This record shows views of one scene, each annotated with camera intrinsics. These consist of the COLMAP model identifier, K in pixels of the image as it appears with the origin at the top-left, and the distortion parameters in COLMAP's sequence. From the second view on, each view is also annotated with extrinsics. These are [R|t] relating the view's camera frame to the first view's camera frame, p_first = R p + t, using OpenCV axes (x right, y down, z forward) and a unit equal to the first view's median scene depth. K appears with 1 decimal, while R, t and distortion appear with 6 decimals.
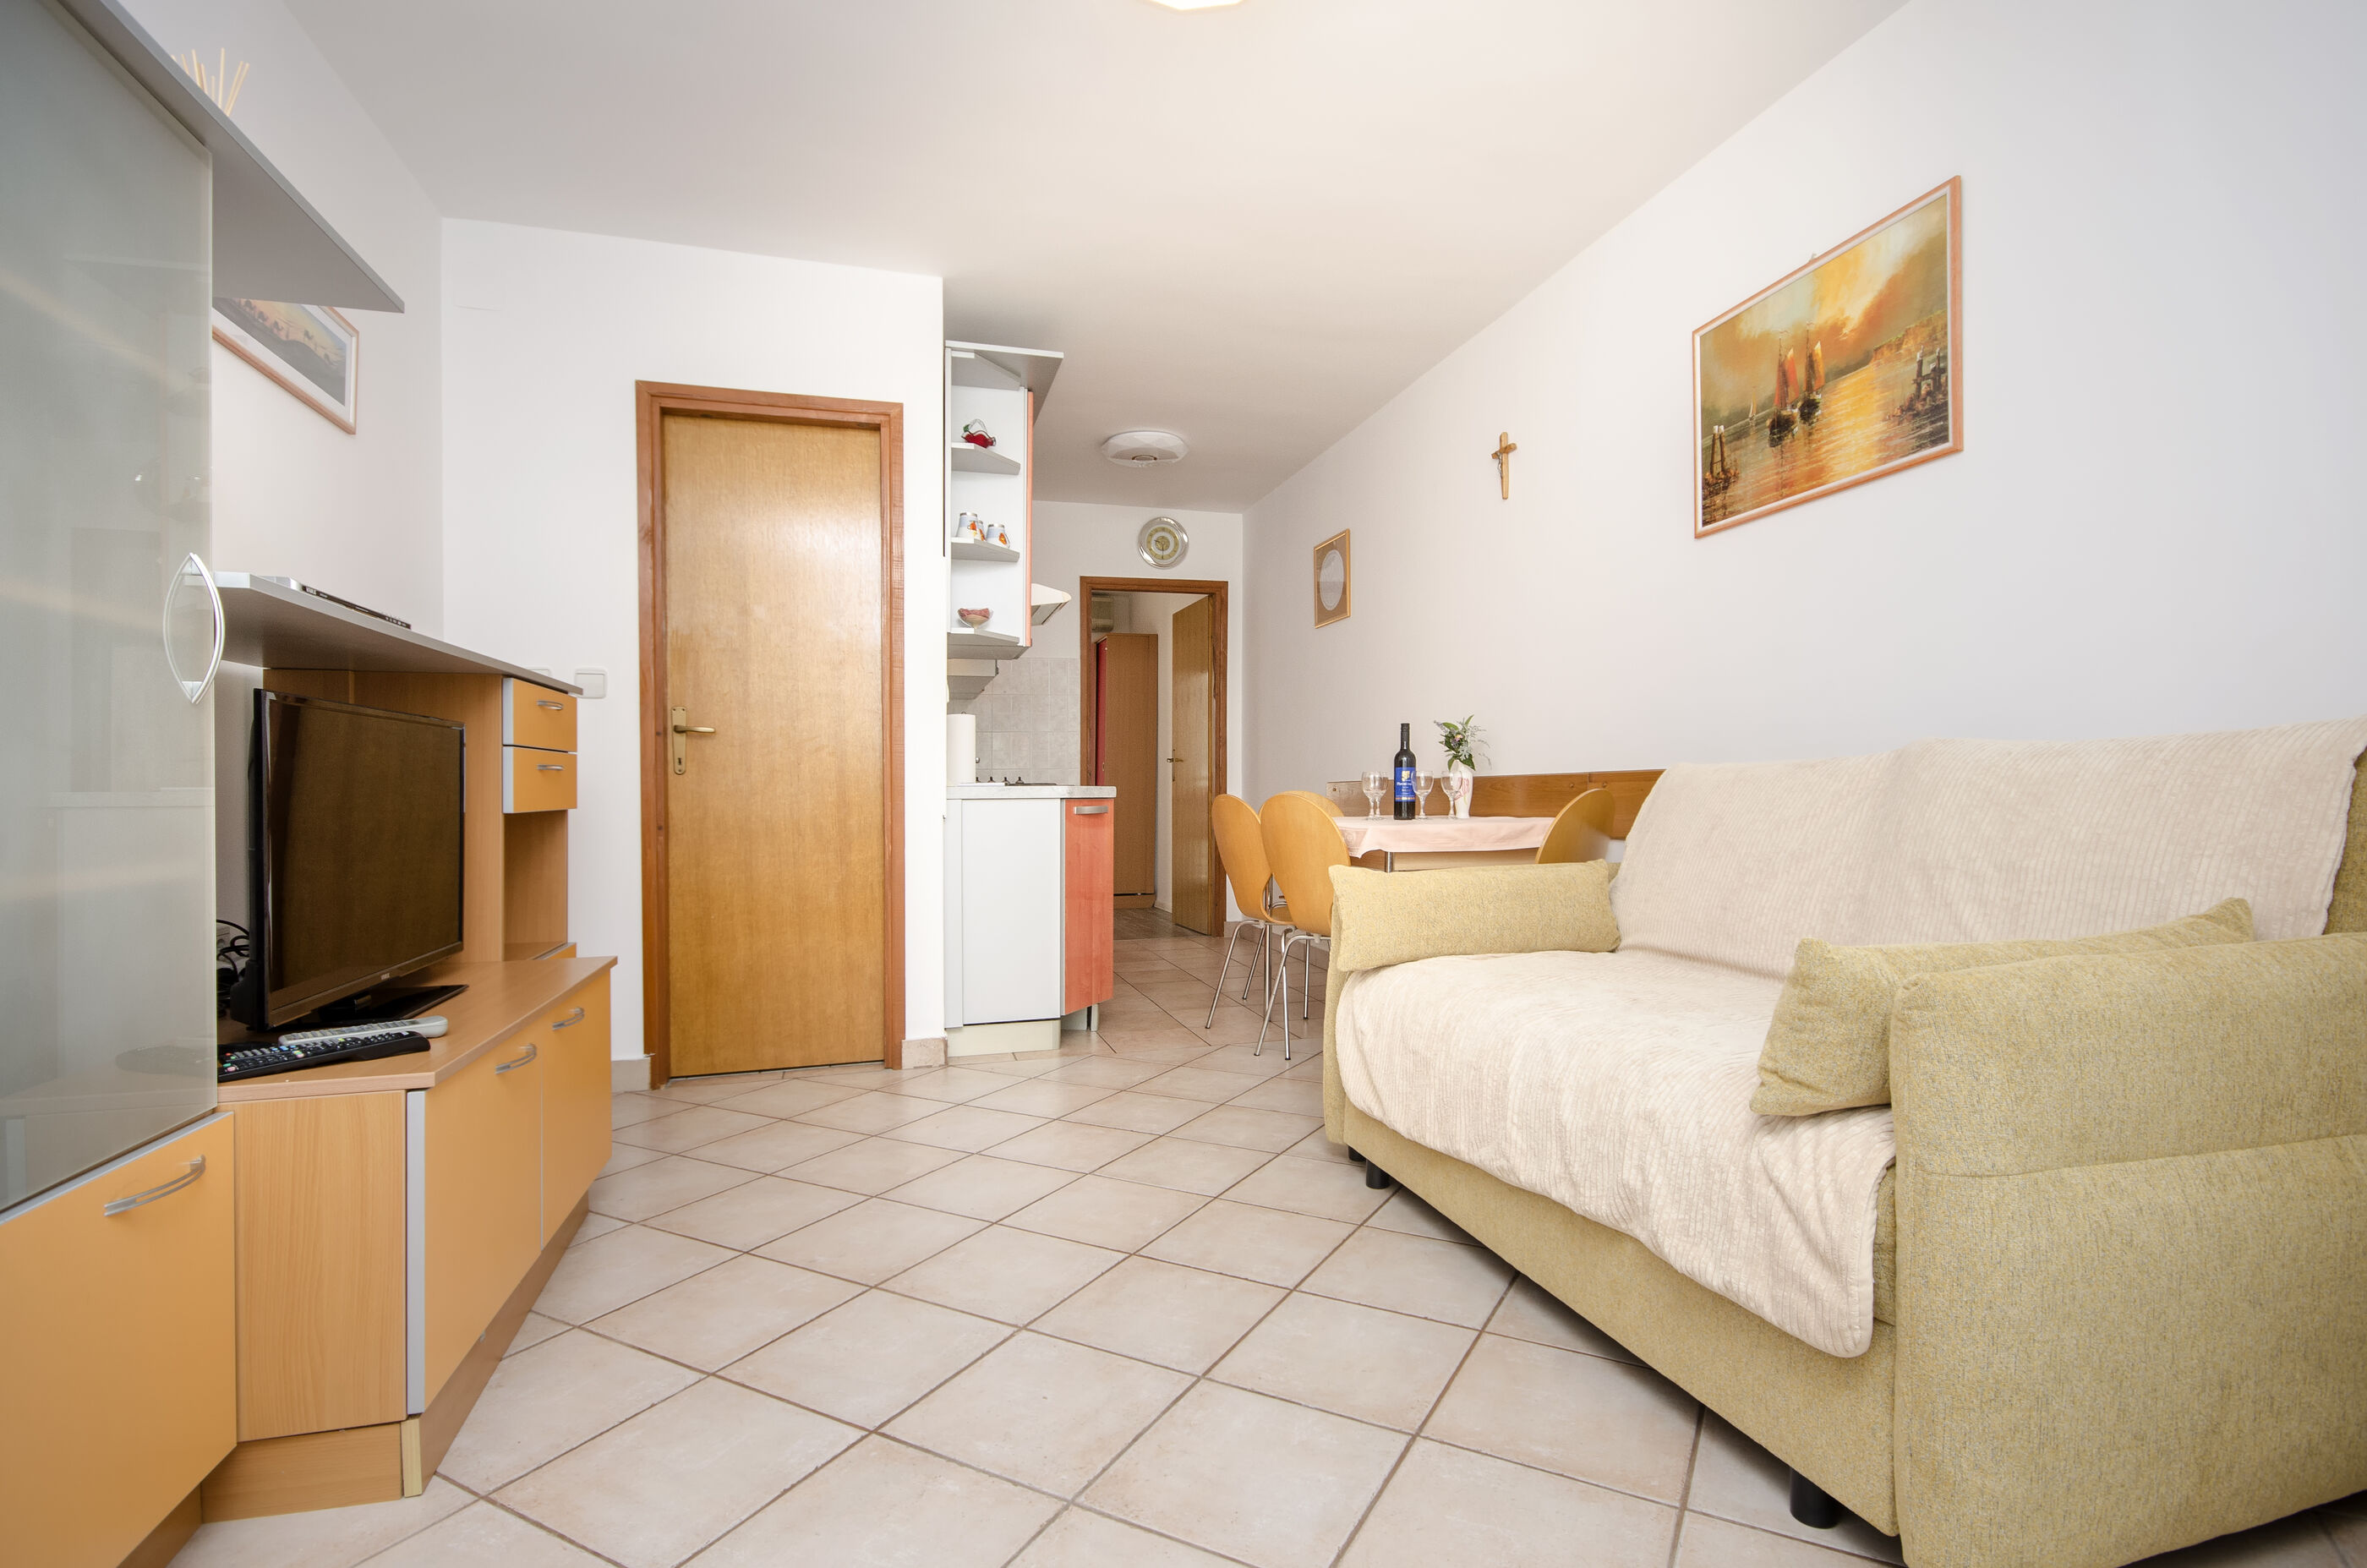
lens RADIAL K [[1163.1, 0, 1179.2], [0, 1163.1, 788.9], [0, 0, 1]] dist [0.031241, 0.000707]
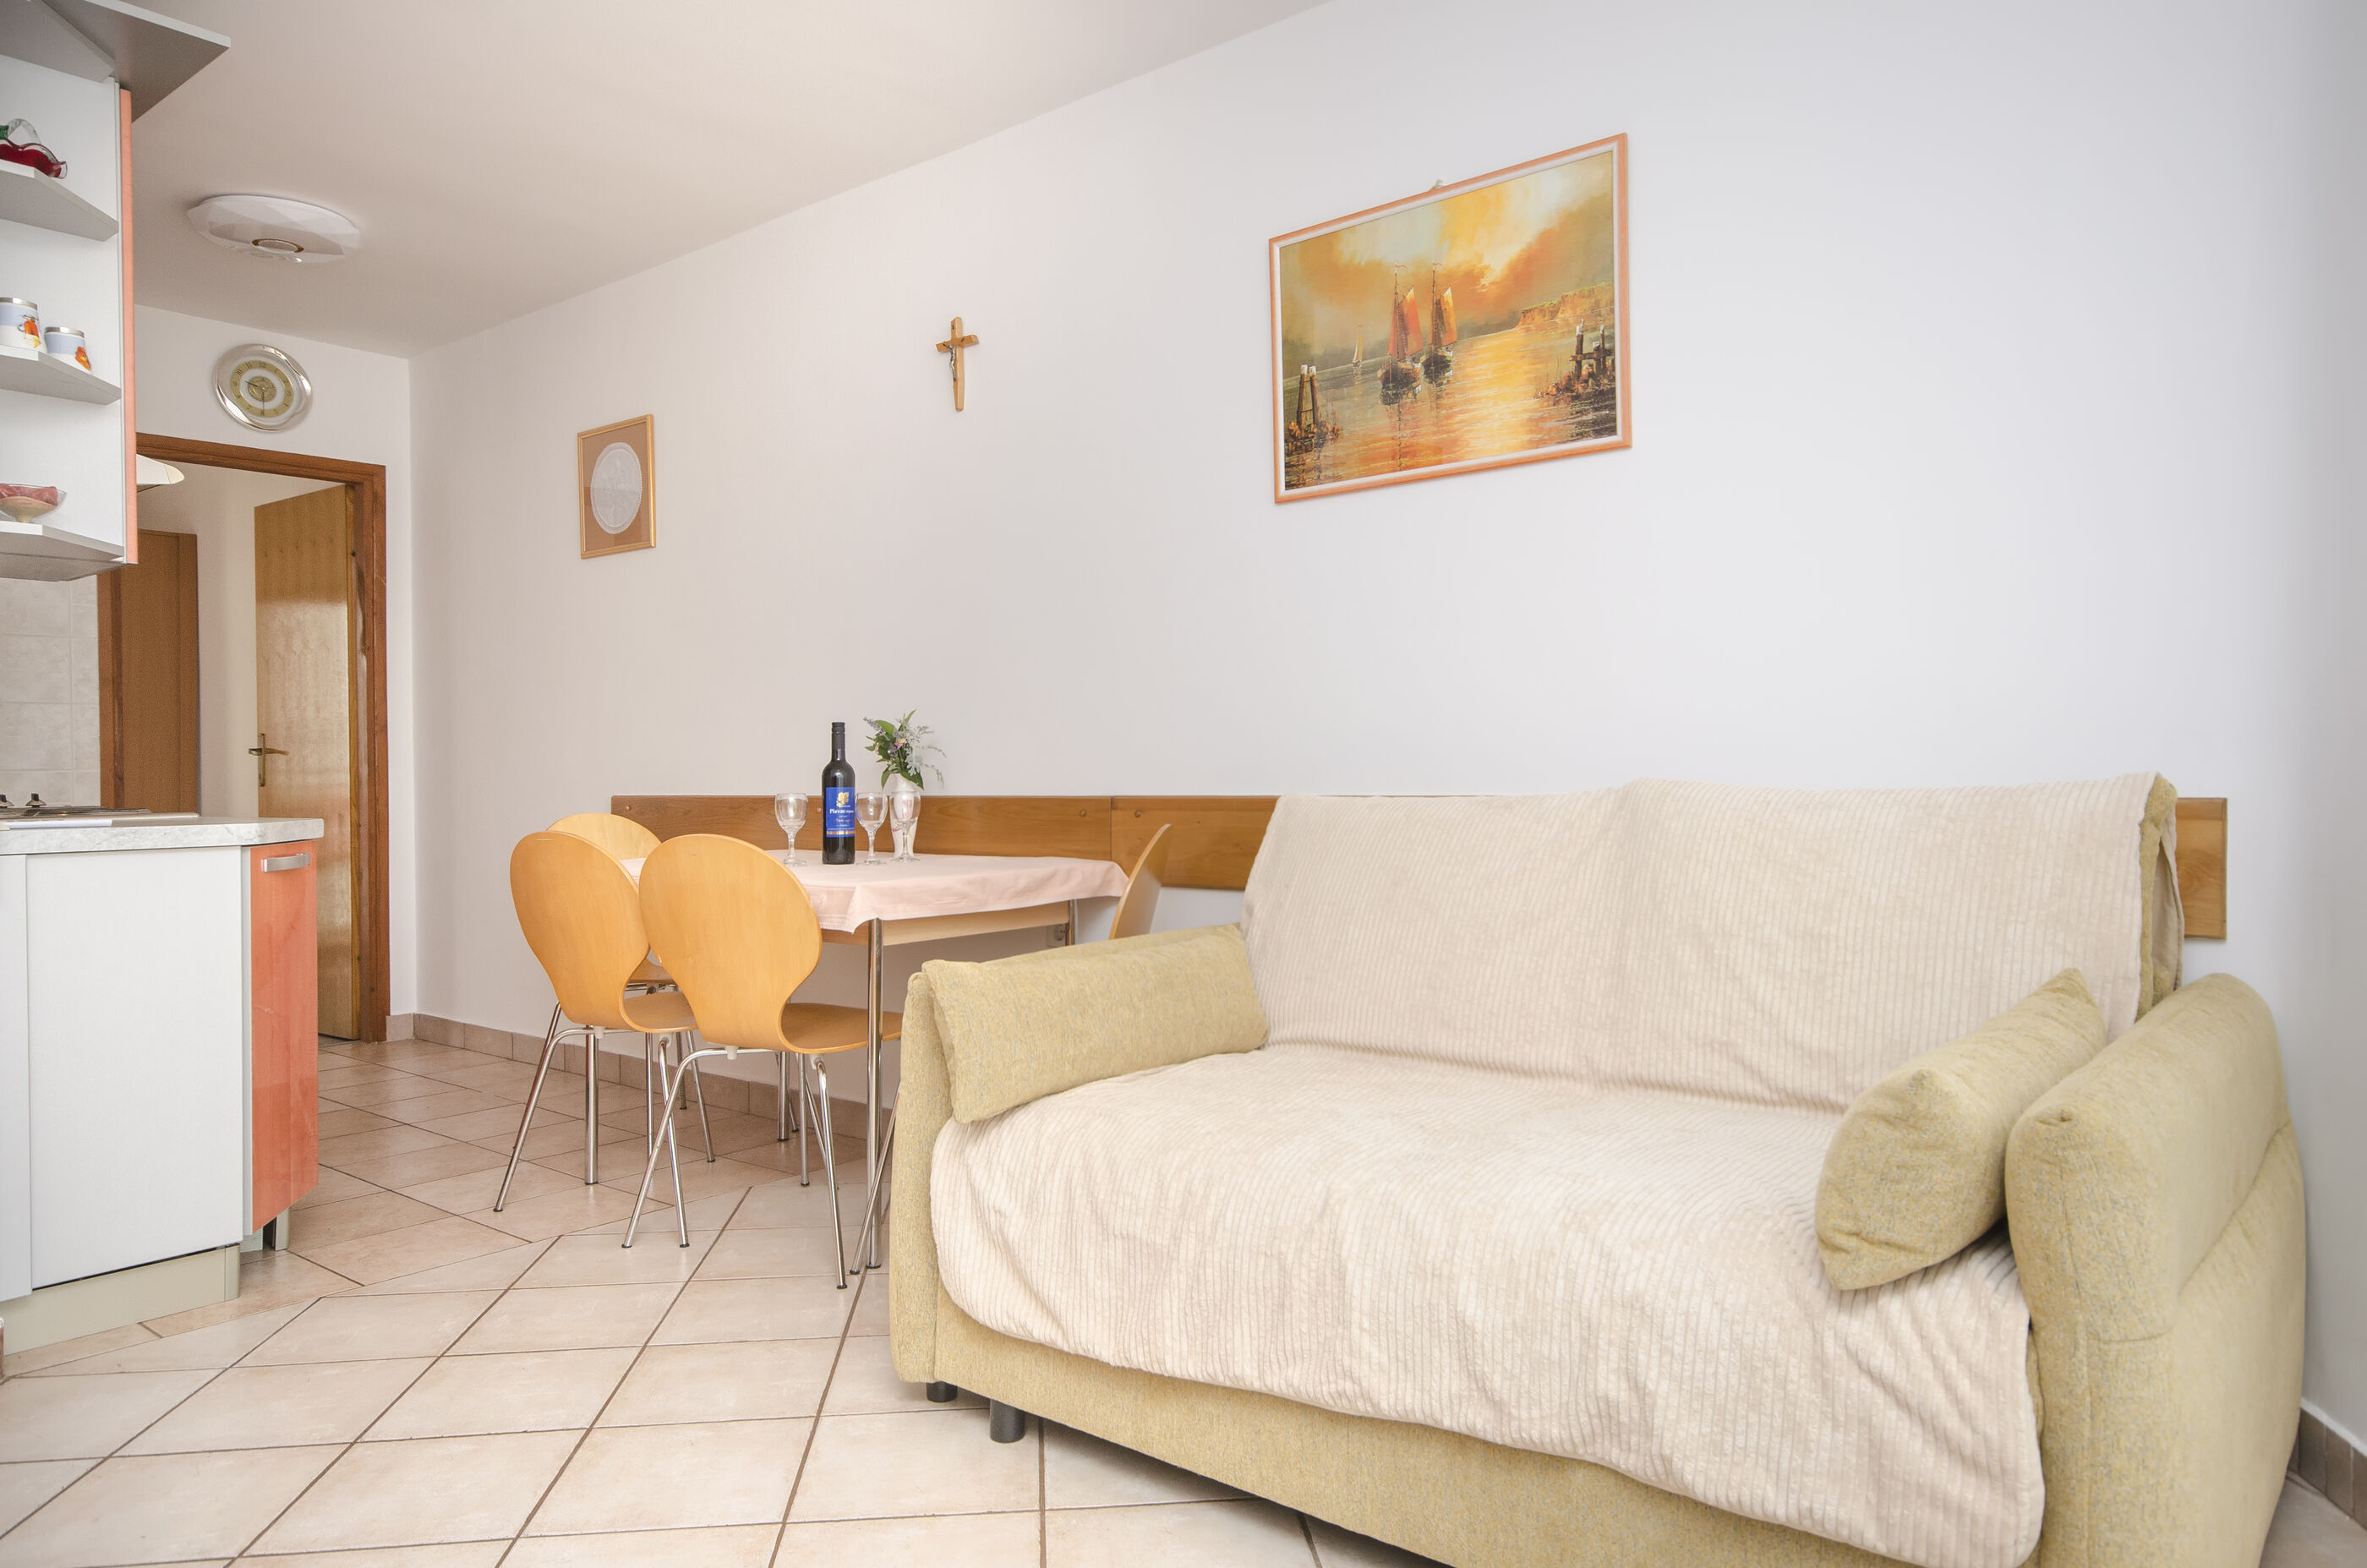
lens RADIAL K [[1575.2, 0, 1183.7], [0, 1575.2, 793.9], [0, 0, 1]] dist [0.021923, 0.011502]
pose [[0.824934, -0.009958, 0.565141, -0.240928], [0.003384, 0.999914, 0.012678, -0.037634], [-0.565219, -0.008546, 0.824897, 0.184311]]
